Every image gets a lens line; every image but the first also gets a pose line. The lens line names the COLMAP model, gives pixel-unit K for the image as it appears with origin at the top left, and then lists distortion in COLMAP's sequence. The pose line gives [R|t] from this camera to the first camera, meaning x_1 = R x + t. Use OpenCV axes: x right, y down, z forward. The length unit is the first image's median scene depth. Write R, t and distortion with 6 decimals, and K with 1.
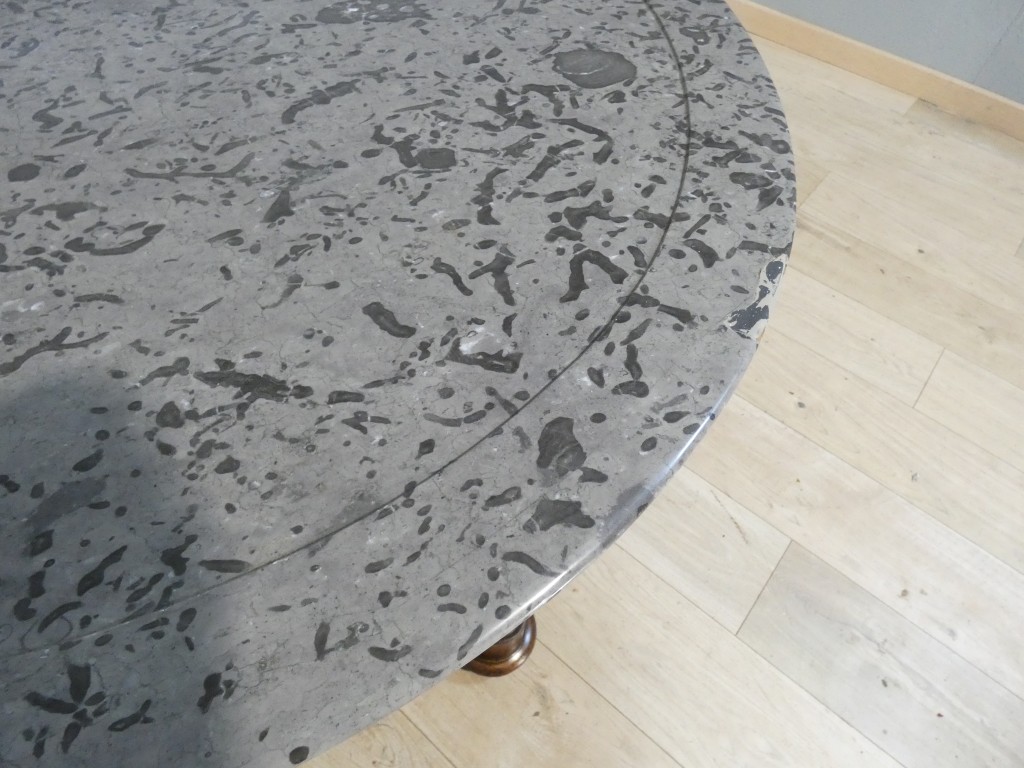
lens RADIAL K [[603.0, 0, 513.4], [0, 603.0, 385.3], [0, 0, 1]] dist [0.006618, -0.008596]
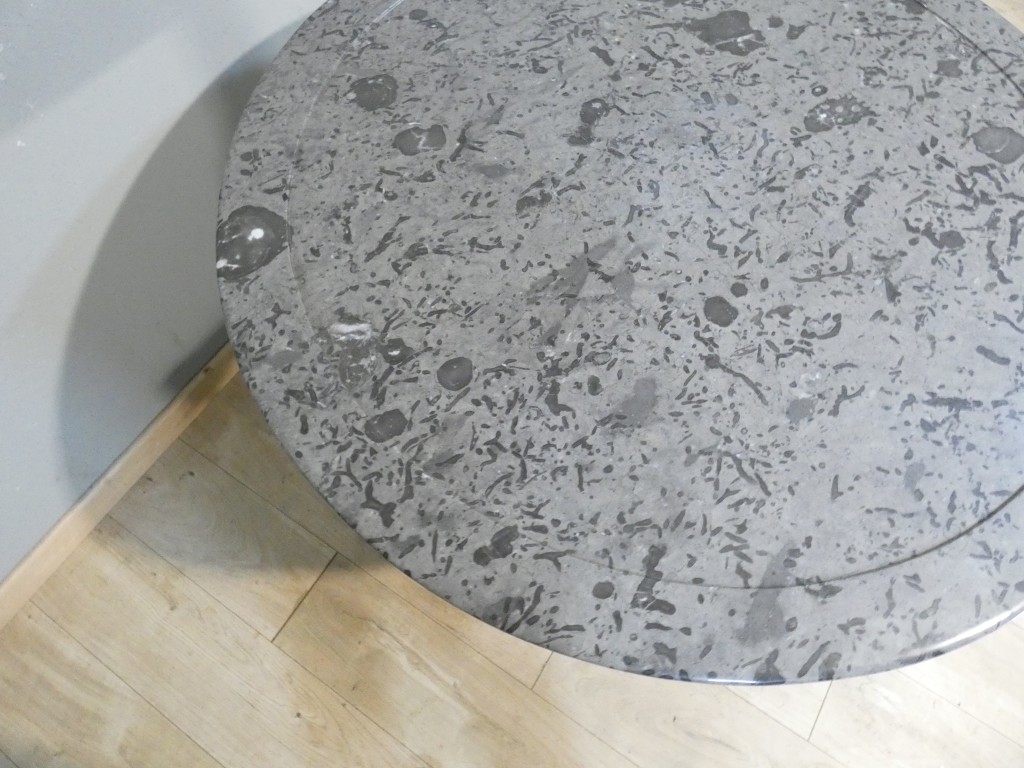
lens RADIAL K [[603.0, 0, 519.5], [0, 603.0, 385.5], [0, 0, 1]] dist [0.006618, -0.008596]
pose [[0.990701, -0.135843, 0.007573, -1.373501], [0.132060, 0.973511, 0.186644, -0.456195], [-0.032726, -0.183908, 0.982398, -0.649828]]
